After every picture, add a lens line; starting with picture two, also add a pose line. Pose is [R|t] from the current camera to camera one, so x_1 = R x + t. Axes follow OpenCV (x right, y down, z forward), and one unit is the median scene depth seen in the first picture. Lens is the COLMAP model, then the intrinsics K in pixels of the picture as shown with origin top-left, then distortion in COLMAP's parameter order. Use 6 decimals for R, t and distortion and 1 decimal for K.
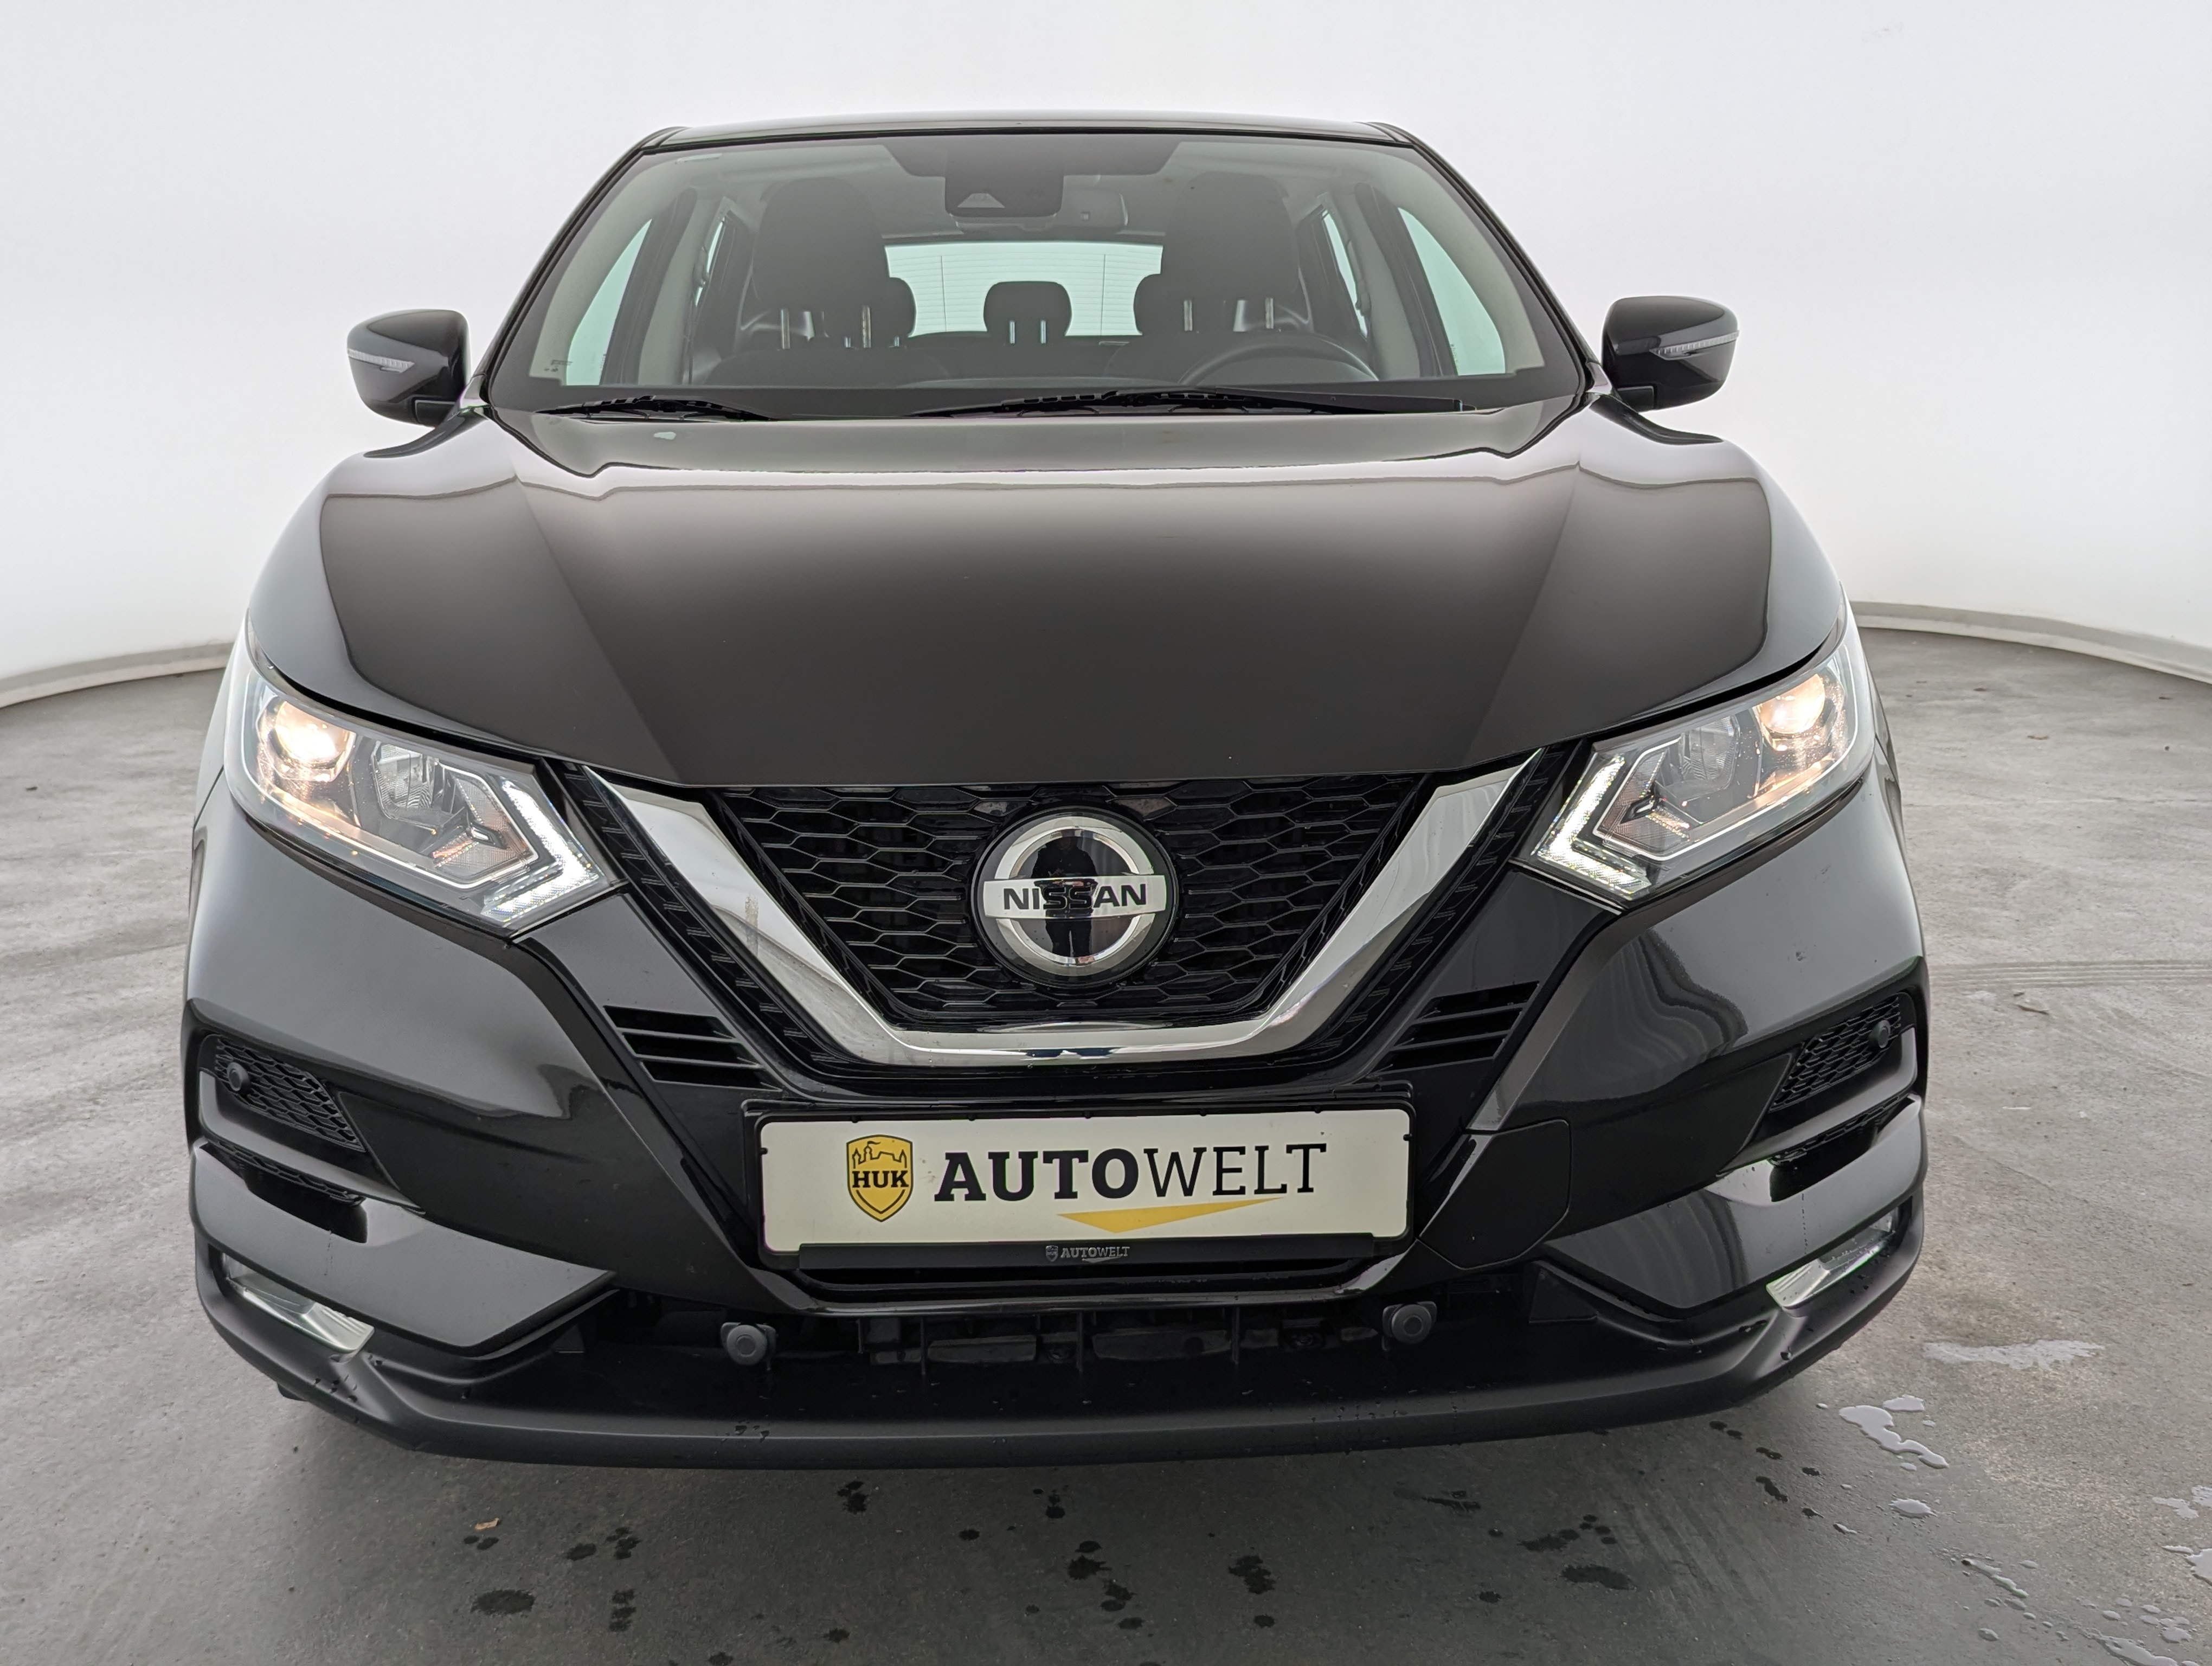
lens RADIAL K [[2202.3, 0, 1115.2], [0, 2202.3, 825.5], [0, 0, 1]] dist [0.044386, 0.000000]
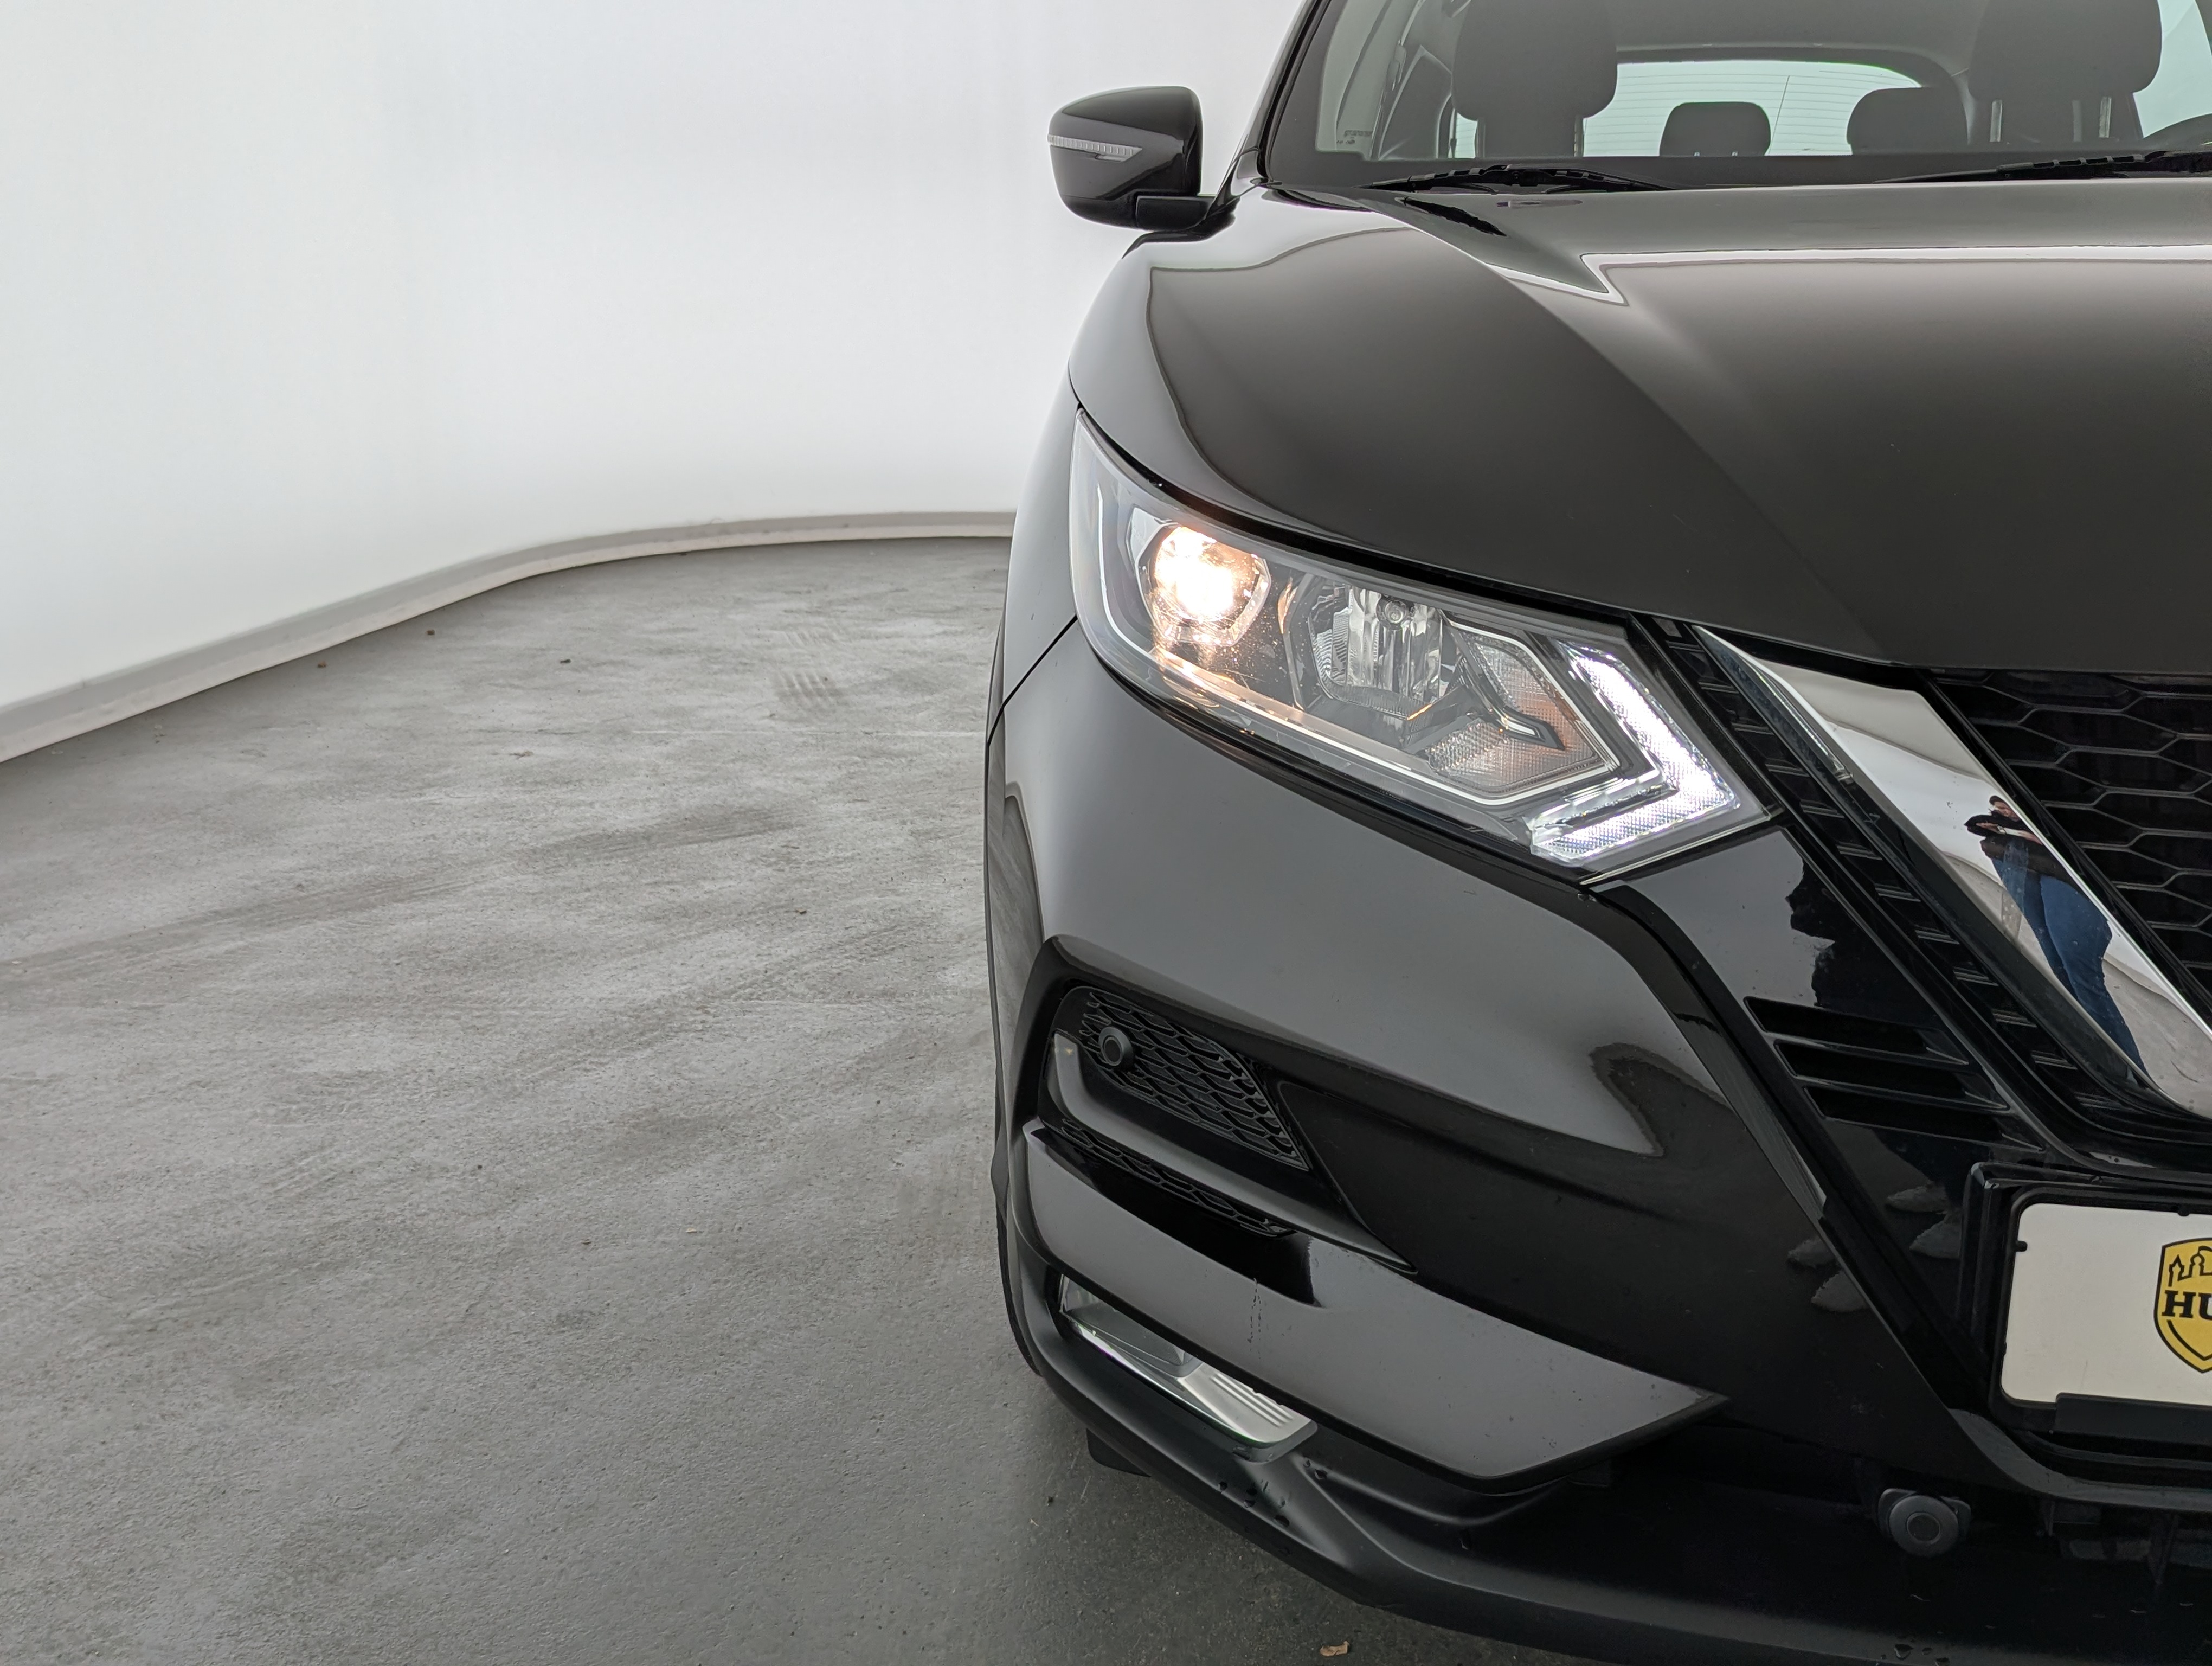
lens RADIAL K [[2202.3, 0, 1120.1], [0, 2202.3, 812.0], [0, 0, 1]] dist [0.044386, 0.000000]
pose [[0.984915, 0.050036, -0.165646, -0.281959], [-0.044633, 0.998348, 0.036180, 0.010820], [0.167183, -0.028241, 0.985521, 0.299544]]
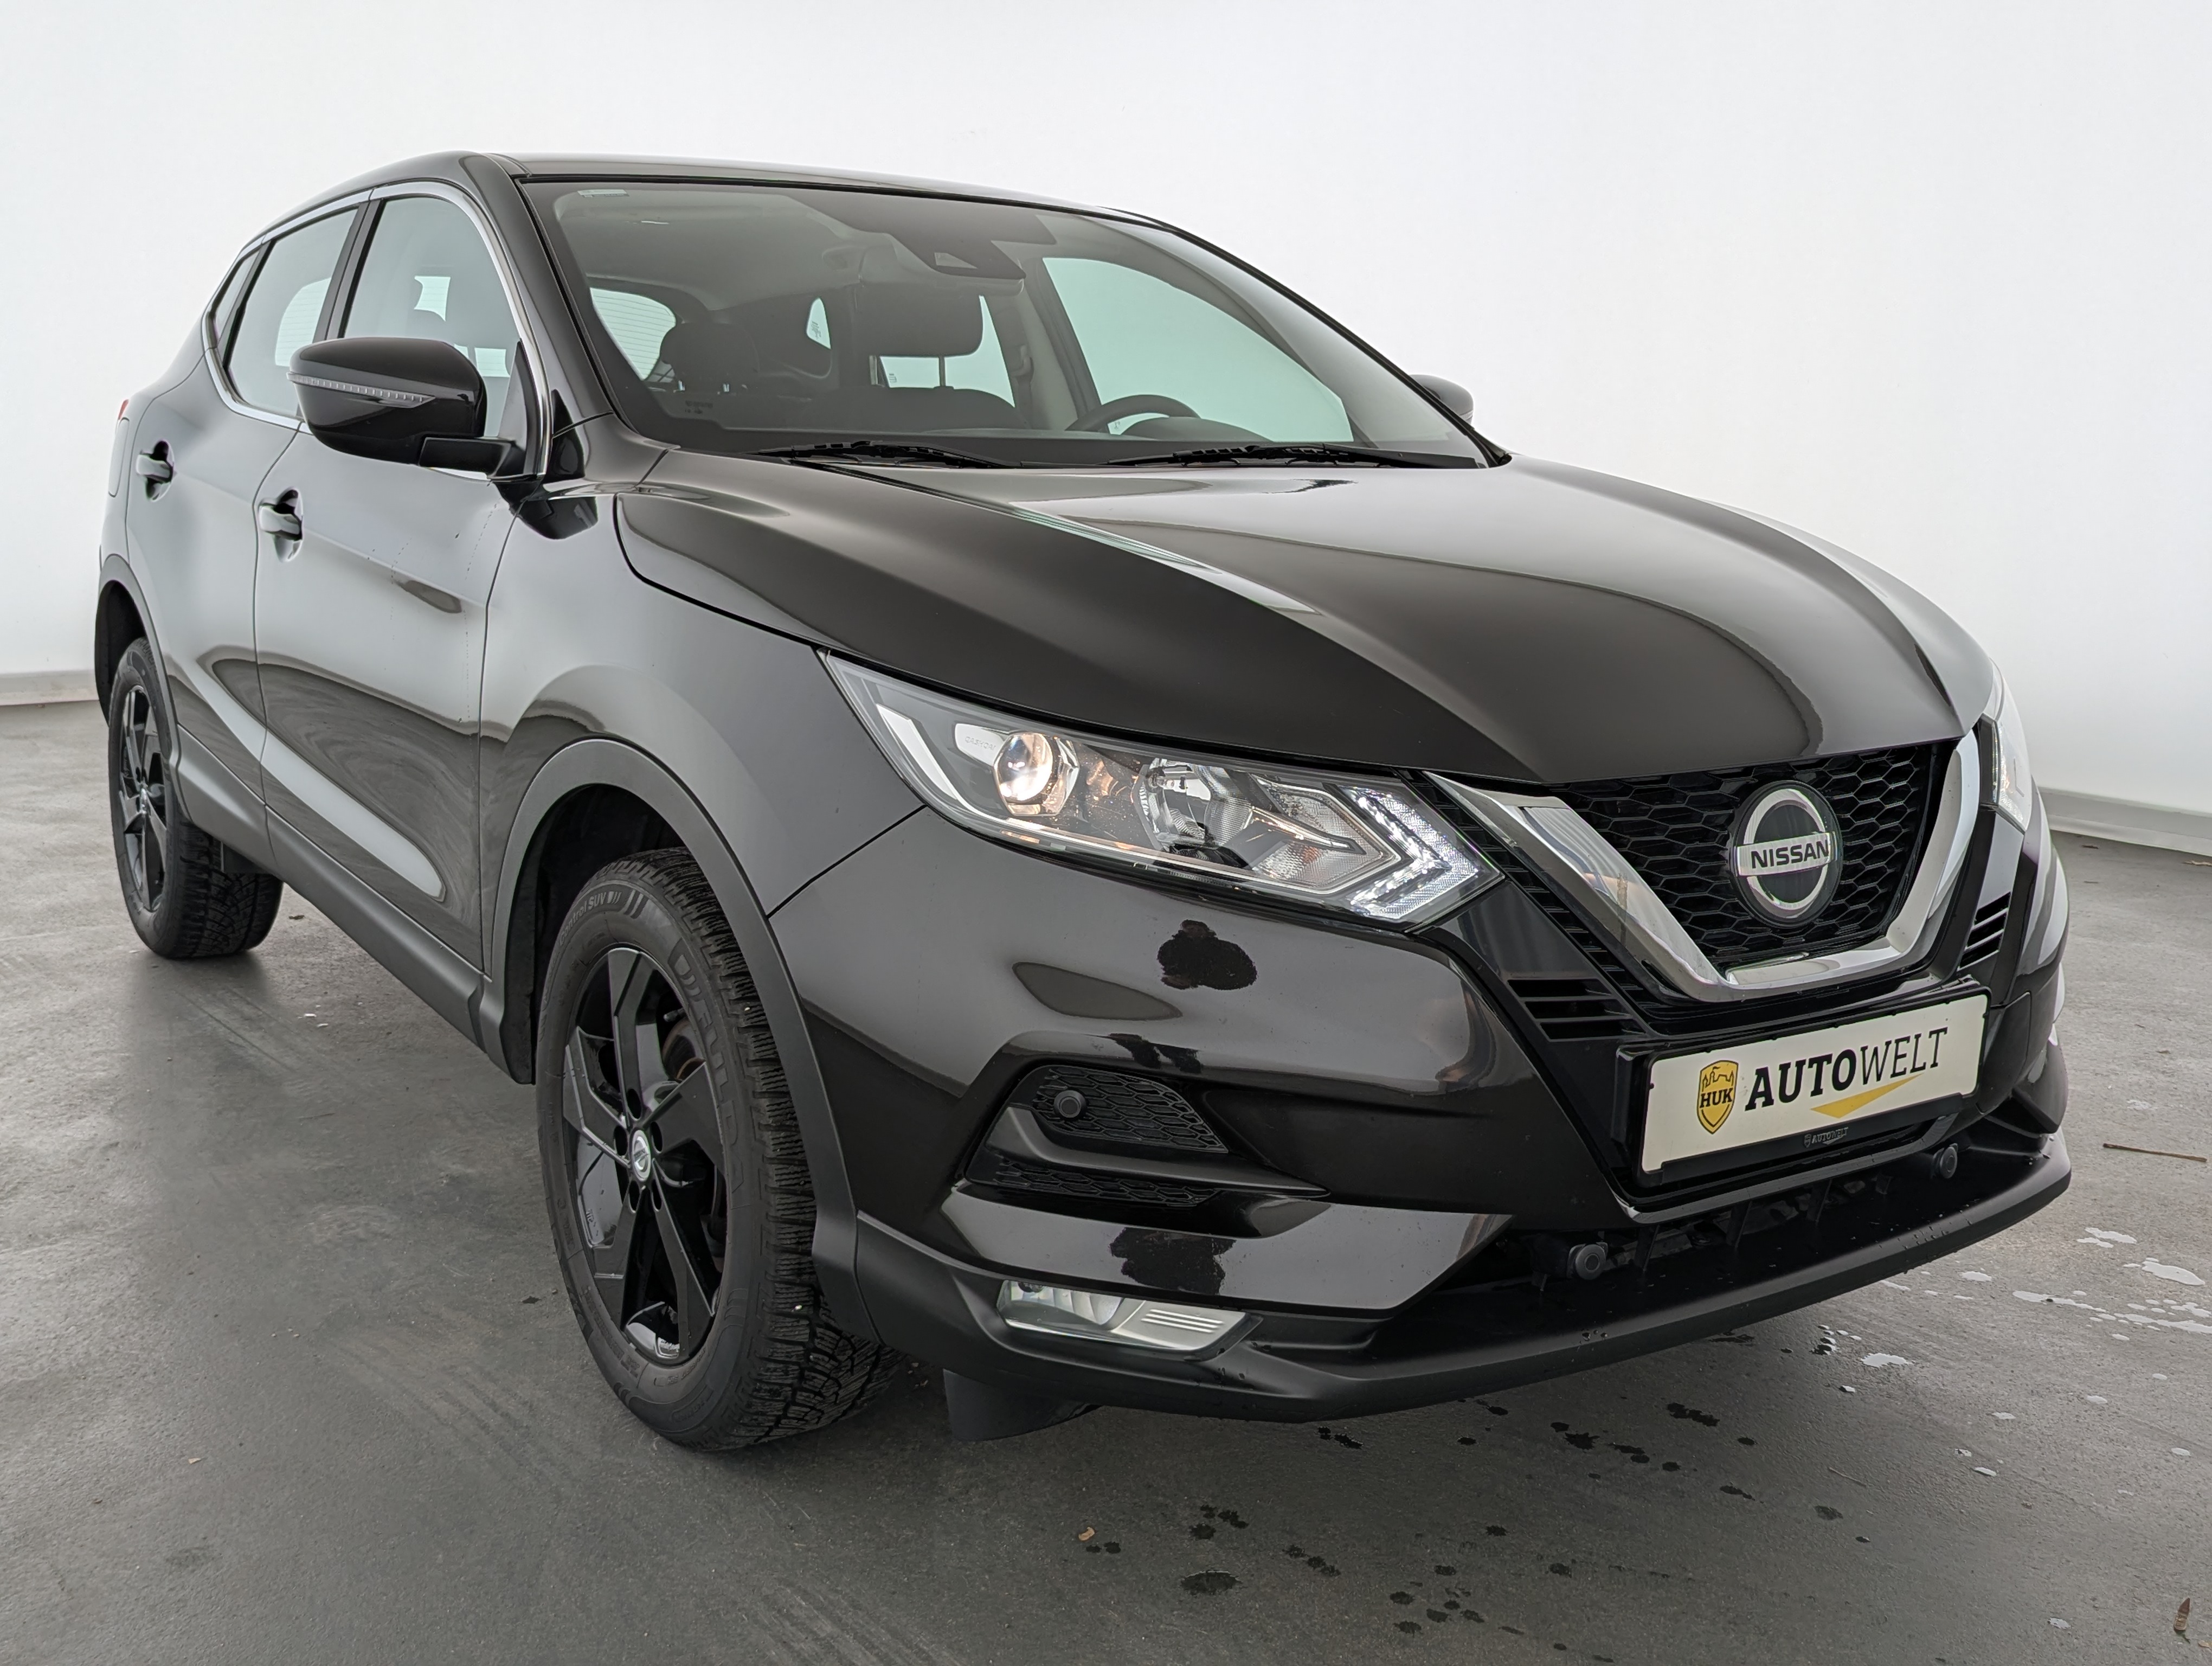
lens RADIAL K [[2202.3, 0, 1119.2], [0, 2202.3, 828.1], [0, 0, 1]] dist [0.044386, 0.000000]
pose [[0.848858, -0.068643, 0.524146, -0.908616], [0.080482, 0.996756, 0.000196, -0.011901], [-0.522459, 0.042018, 0.851628, 0.121269]]
